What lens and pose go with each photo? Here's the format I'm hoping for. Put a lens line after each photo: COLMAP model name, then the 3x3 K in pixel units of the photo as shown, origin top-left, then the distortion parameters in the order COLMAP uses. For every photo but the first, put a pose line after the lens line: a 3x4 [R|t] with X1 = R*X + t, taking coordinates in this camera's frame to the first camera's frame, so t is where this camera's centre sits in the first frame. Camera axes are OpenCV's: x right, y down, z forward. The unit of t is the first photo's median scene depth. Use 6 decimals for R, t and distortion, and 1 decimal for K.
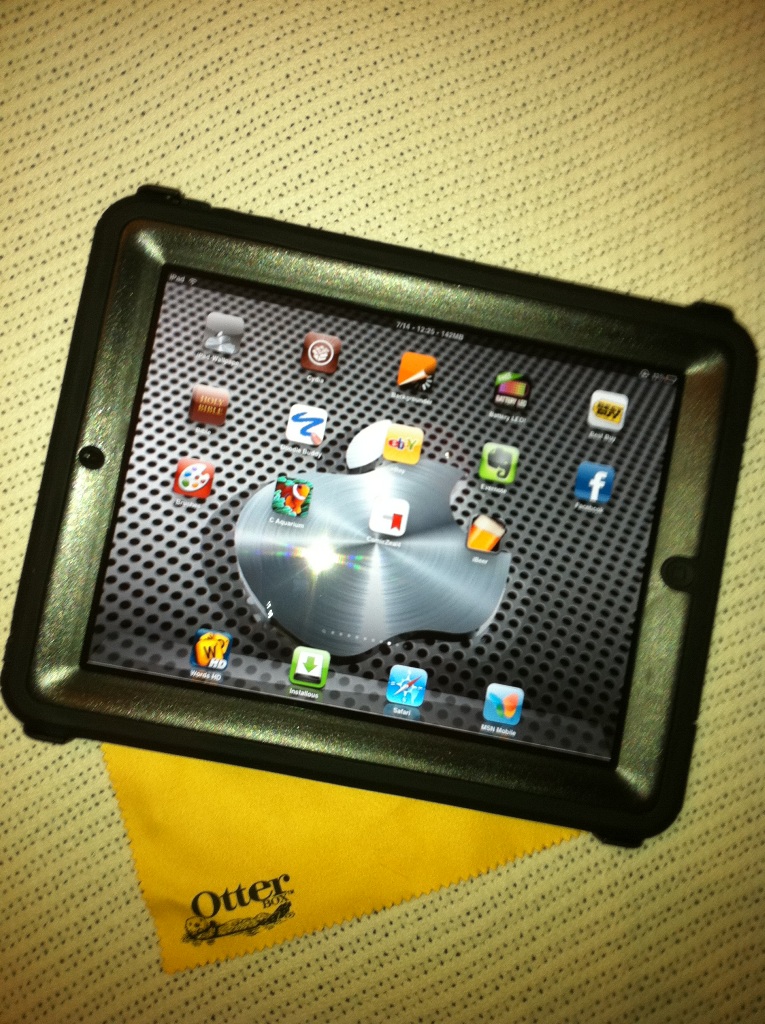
lens RADIAL K [[903.3, 0, 382.5], [0, 903.3, 512.0], [0, 0, 1]] dist [0.094650, -0.304760]
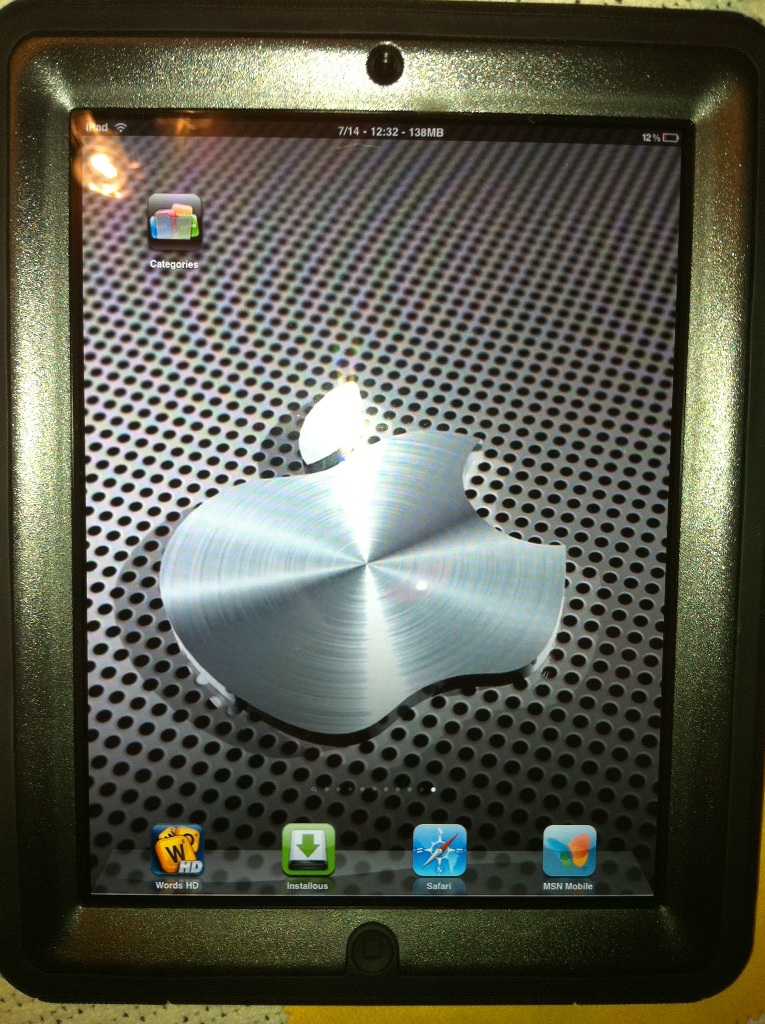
lens RADIAL K [[903.3, 0, 382.5], [0, 903.3, 512.0], [0, 0, 1]] dist [0.094650, -0.304760]
pose [[0.983565, -0.174078, -0.047933, 0.044642], [0.178597, 0.976988, 0.116610, -0.082340], [0.026531, -0.123255, 0.992020, 0.329156]]
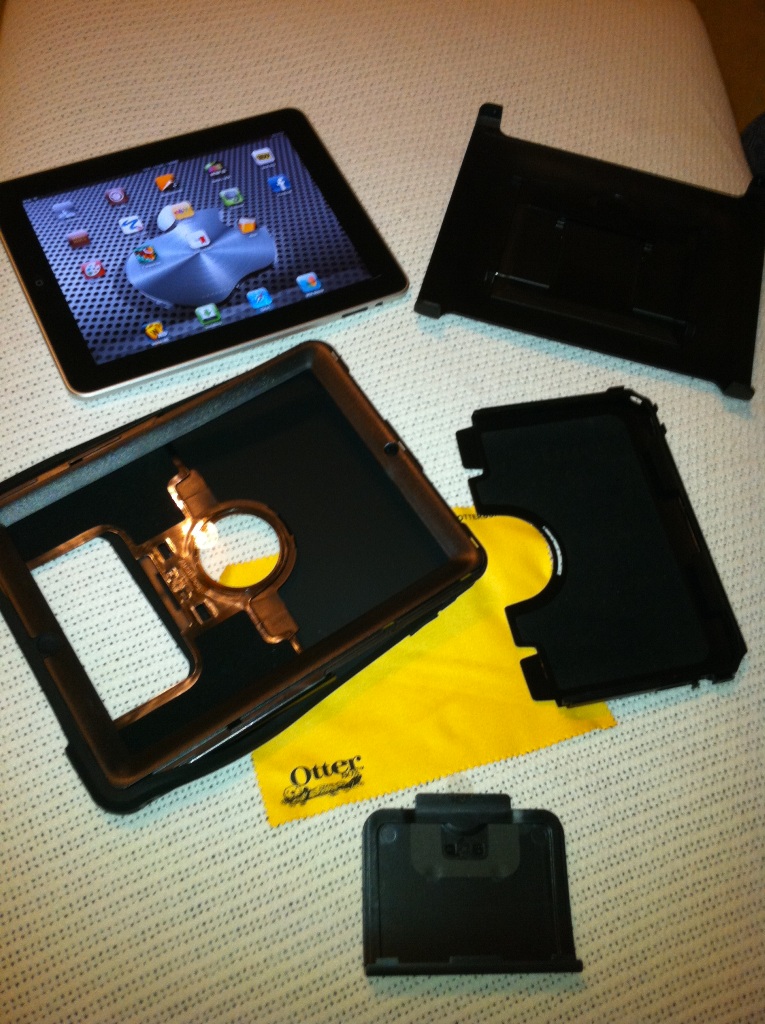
lens RADIAL K [[903.3, 0, 382.5], [0, 903.3, 512.0], [0, 0, 1]] dist [0.094650, -0.304760]
pose [[0.780694, -0.539572, 0.315244, -0.581235], [0.613741, 0.756989, -0.224252, 1.068810], [-0.117637, 0.368551, 0.922134, -0.540104]]
